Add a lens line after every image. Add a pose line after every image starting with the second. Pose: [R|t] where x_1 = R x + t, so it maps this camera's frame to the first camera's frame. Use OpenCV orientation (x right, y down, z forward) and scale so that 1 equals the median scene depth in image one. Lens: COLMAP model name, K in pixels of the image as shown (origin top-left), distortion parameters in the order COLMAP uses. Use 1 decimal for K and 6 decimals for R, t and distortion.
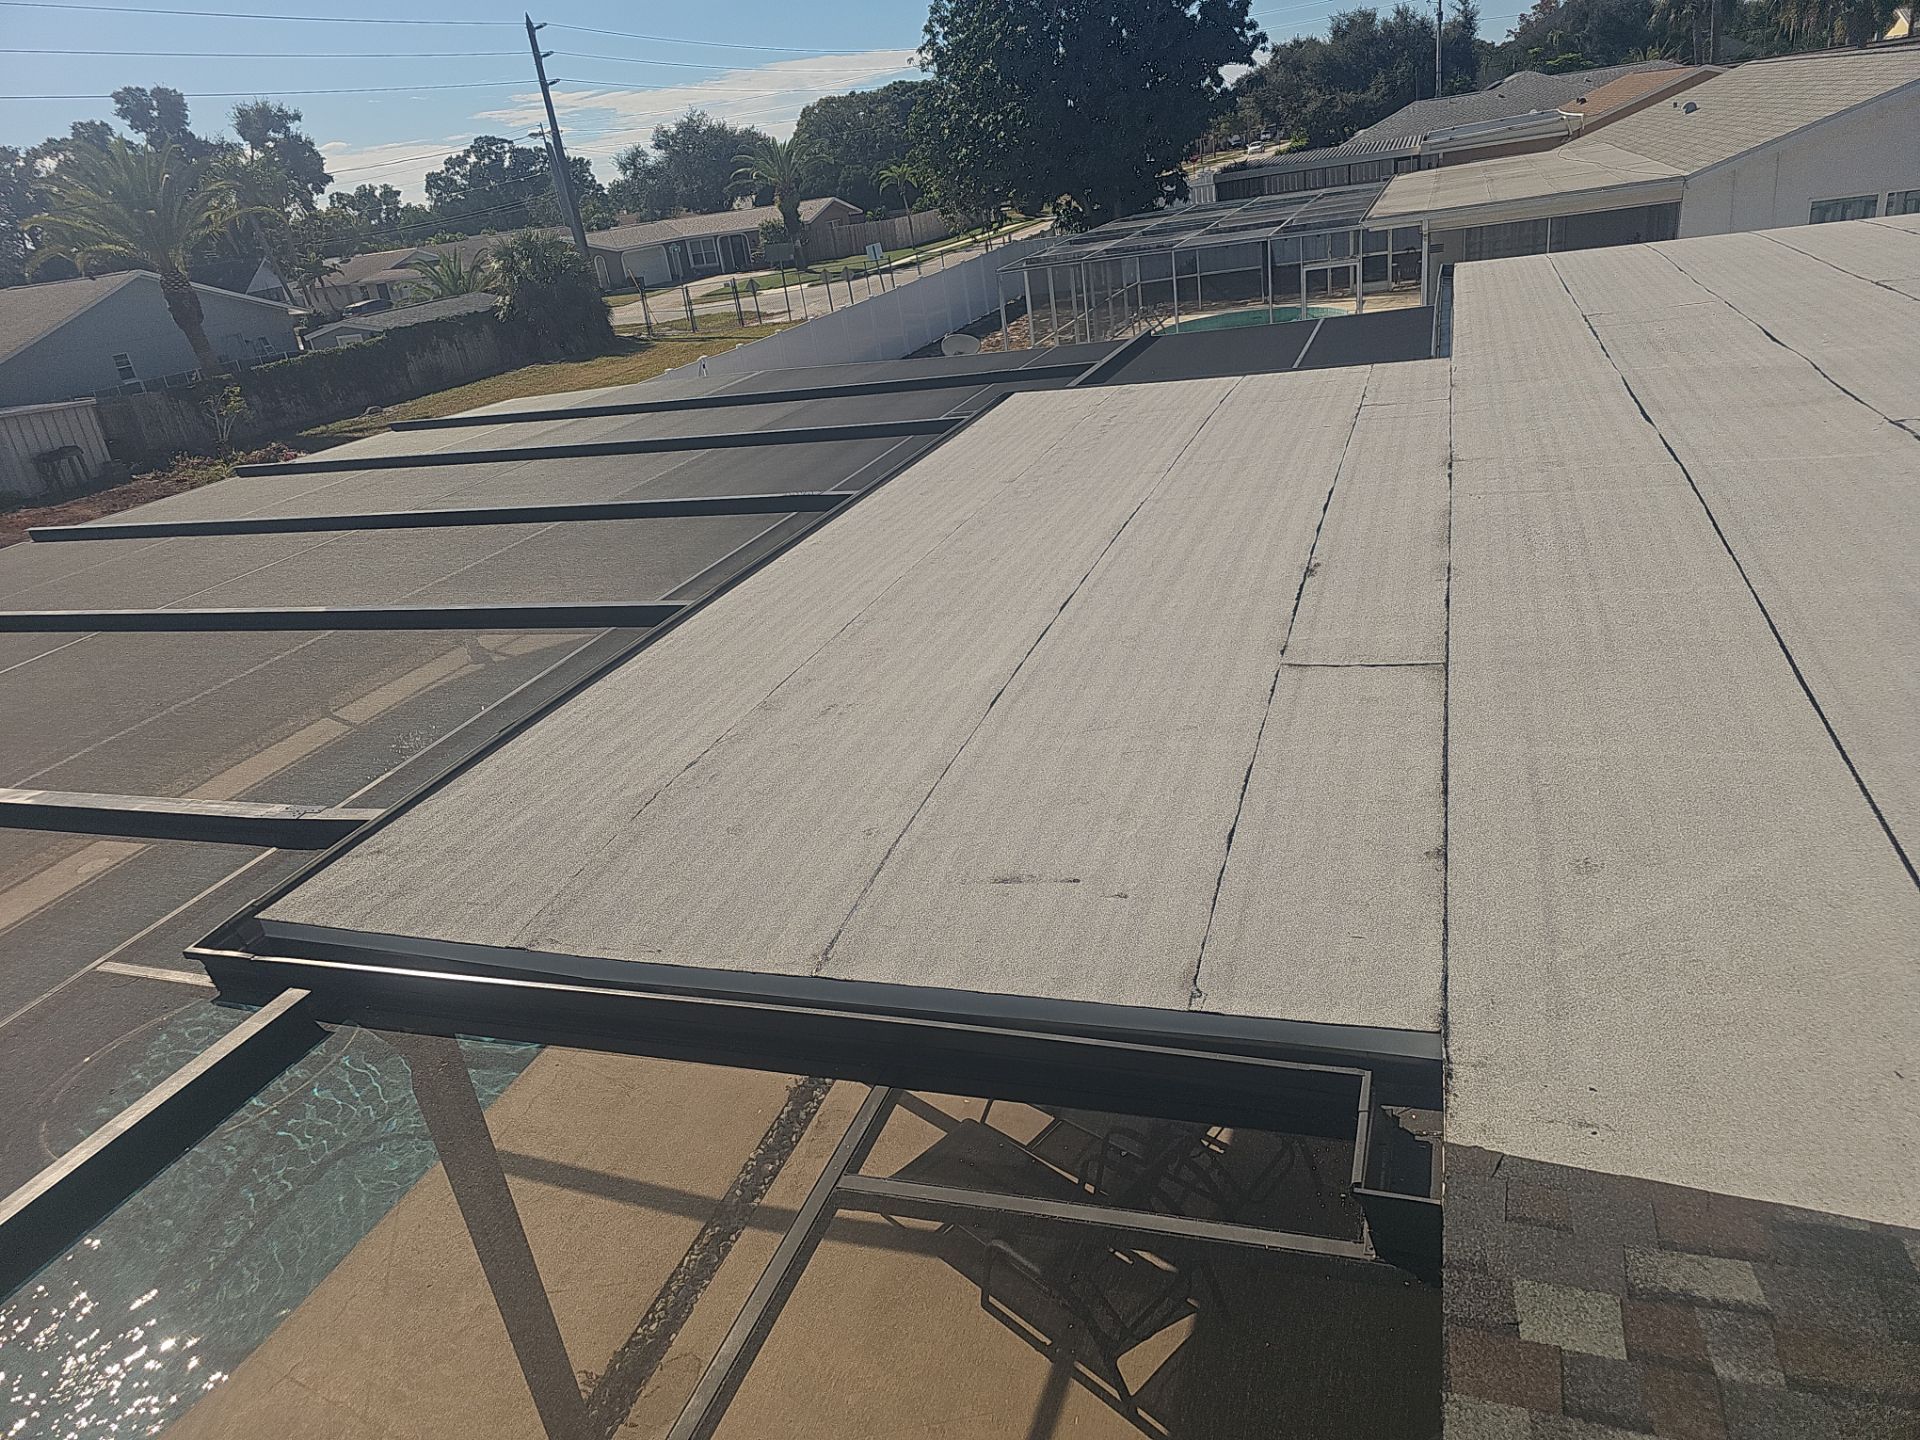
lens RADIAL K [[1258.4, 0, 960.0], [0, 1258.4, 720.0], [0, 0, 1]] dist [0.042690, -0.028691]
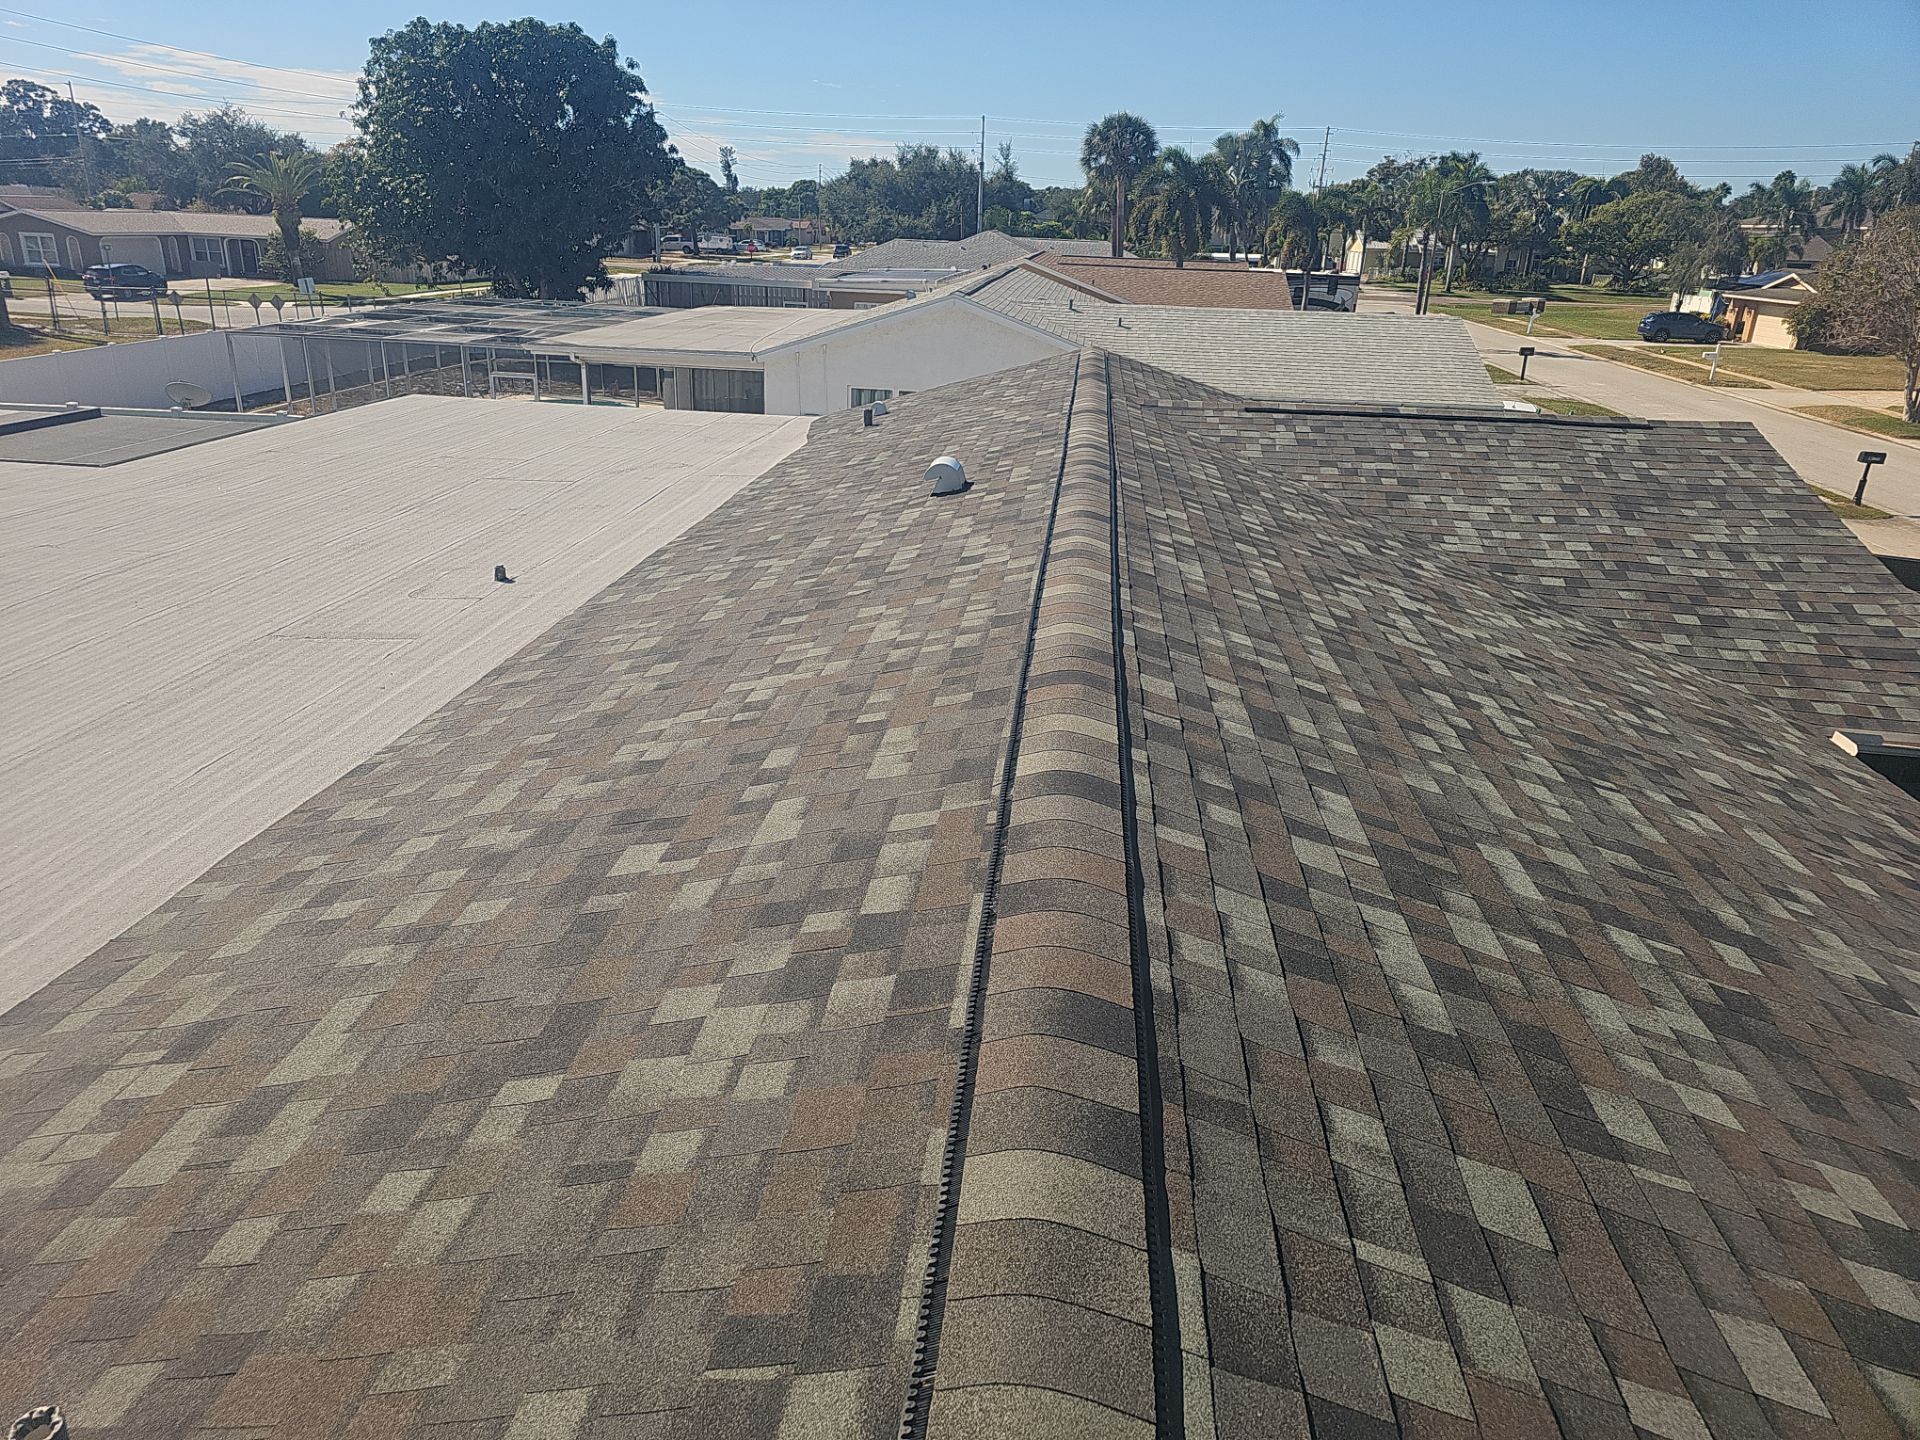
lens RADIAL K [[1258.4, 0, 960.0], [0, 1258.4, 720.0], [0, 0, 1]] dist [0.042690, -0.028691]
pose [[0.960044, 0.075209, 0.269552, 0.124847], [-0.062506, 0.996505, -0.055416, -0.000006], [-0.272778, 0.036353, 0.961390, -0.074264]]
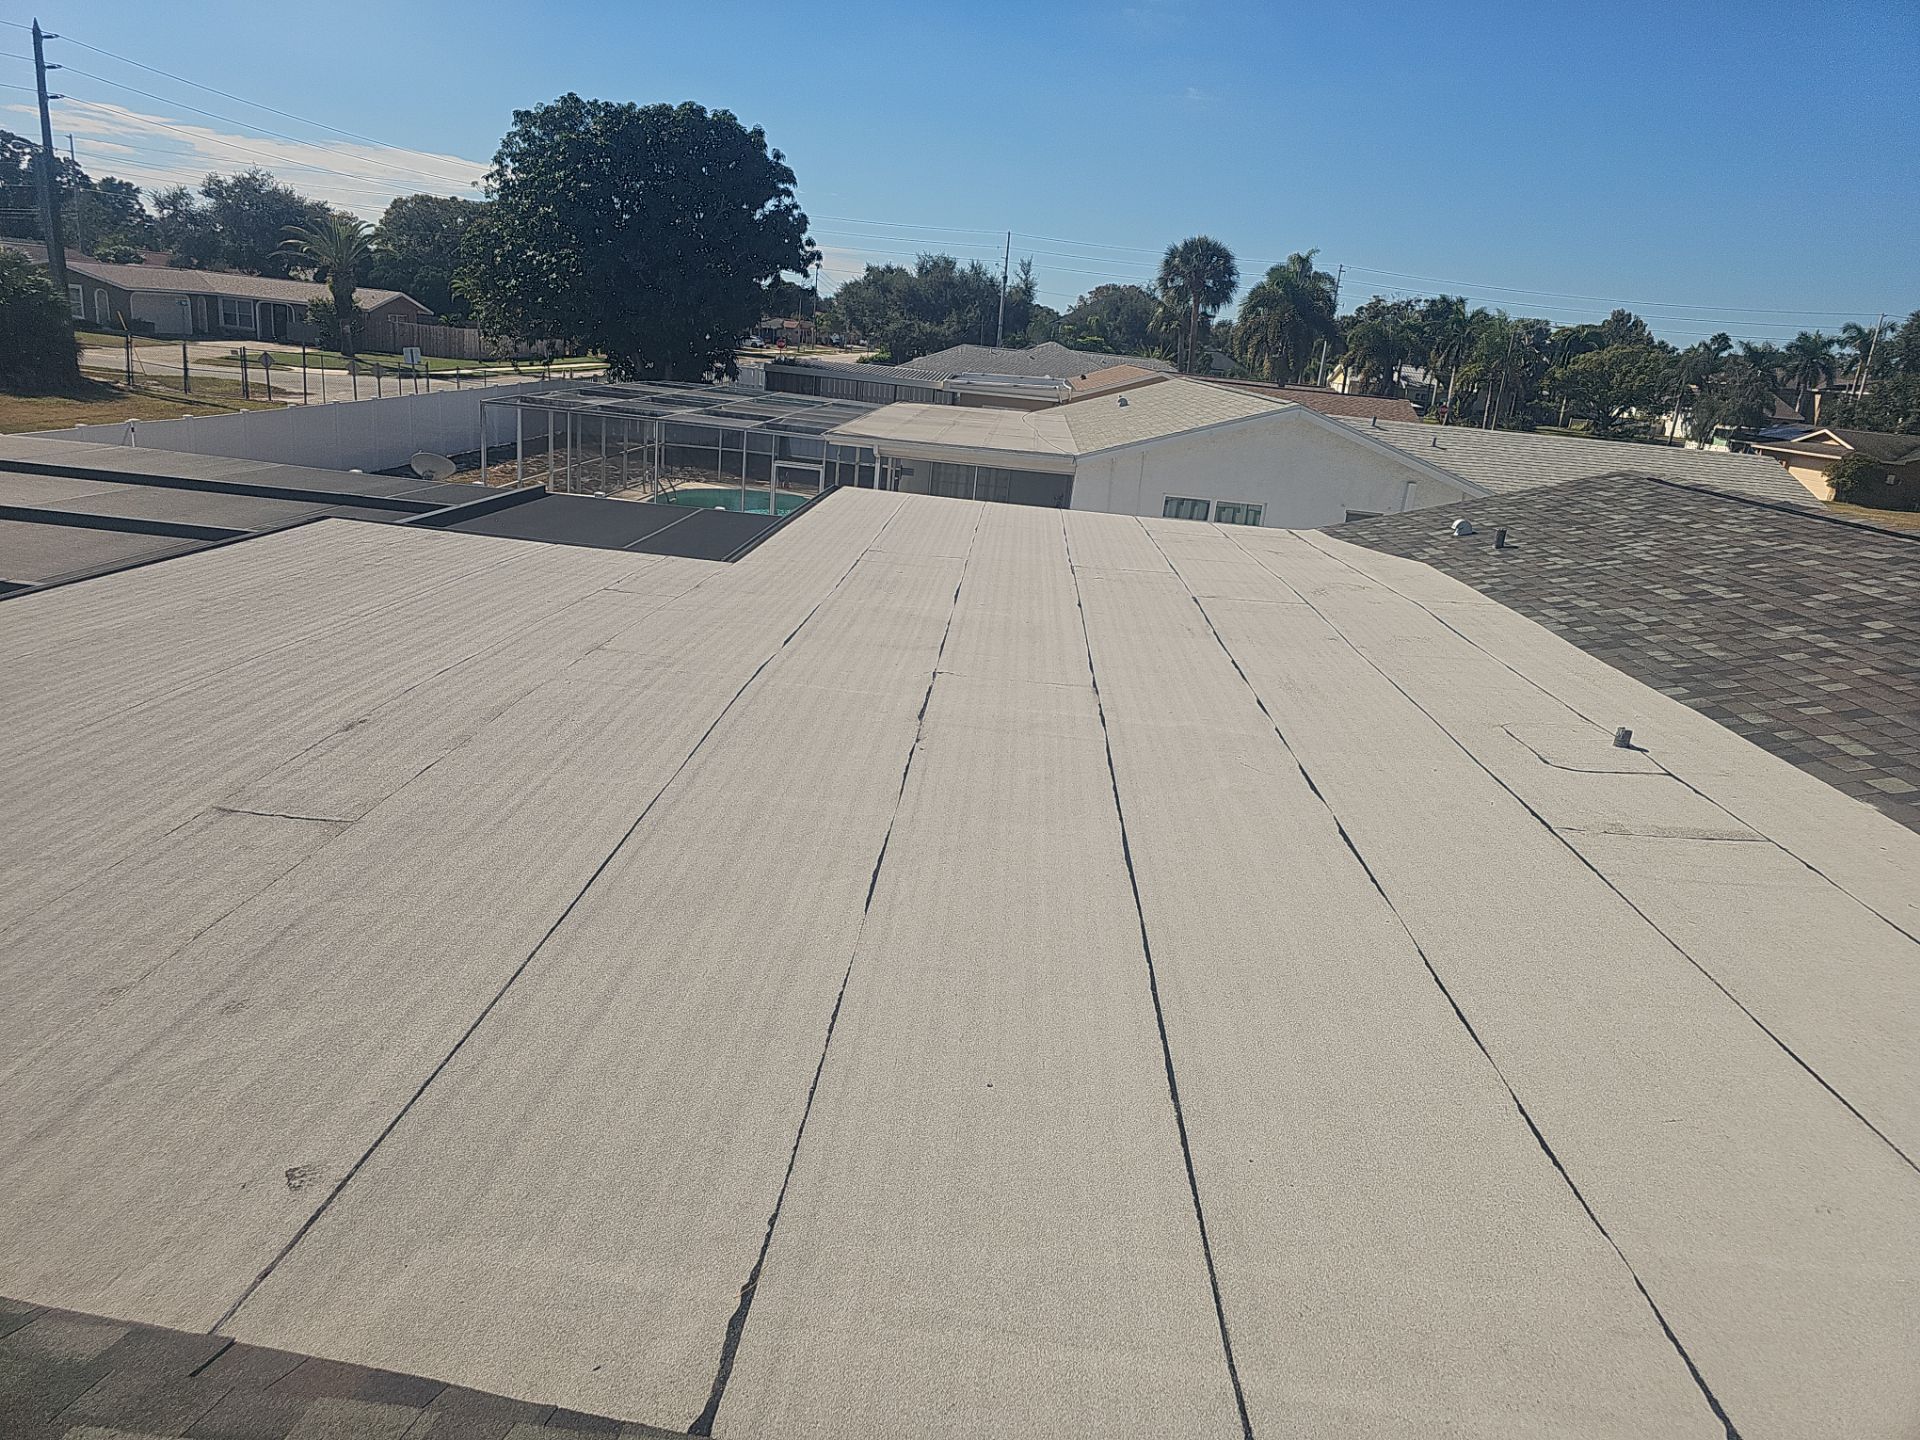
lens RADIAL K [[1258.4, 0, 960.0], [0, 1258.4, 720.0], [0, 0, 1]] dist [0.042690, -0.028691]
pose [[0.936099, 0.135462, 0.324604, 0.031222], [-0.094903, 0.985910, -0.137751, -0.001834], [-0.338690, 0.098143, 0.935765, -0.013286]]
